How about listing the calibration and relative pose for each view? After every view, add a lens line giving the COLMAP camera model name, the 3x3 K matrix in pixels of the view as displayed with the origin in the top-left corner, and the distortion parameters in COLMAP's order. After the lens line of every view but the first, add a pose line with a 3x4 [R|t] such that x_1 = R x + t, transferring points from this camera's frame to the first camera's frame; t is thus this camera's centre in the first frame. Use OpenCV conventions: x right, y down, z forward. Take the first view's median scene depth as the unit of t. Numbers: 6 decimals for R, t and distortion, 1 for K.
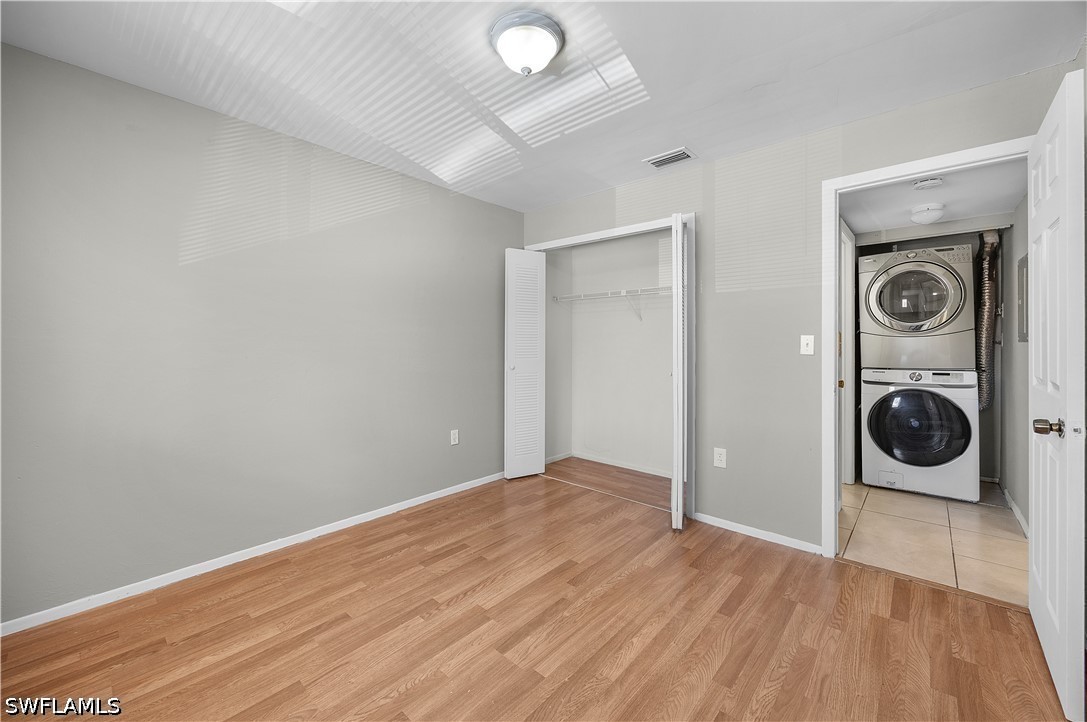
lens RADIAL K [[427.3, 0, 555.7], [0, 427.3, 340.6], [0, 0, 1]] dist [-0.002091, 0.000163]
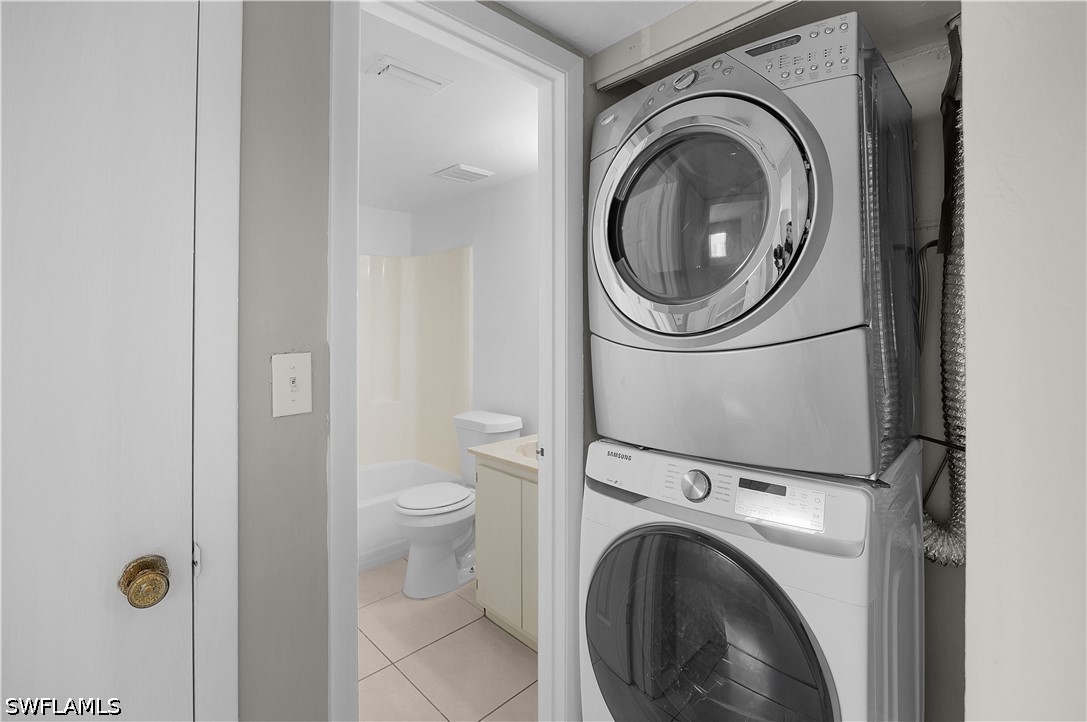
lens RADIAL K [[524.3, 0, 546.8], [0, 524.3, 325.5], [0, 0, 1]] dist [0.000111, -0.000077]
pose [[0.993018, -0.011295, -0.117422, 0.791032], [0.010075, 0.999889, -0.010980, -0.023719], [0.117533, 0.009721, 0.993021, 0.628668]]
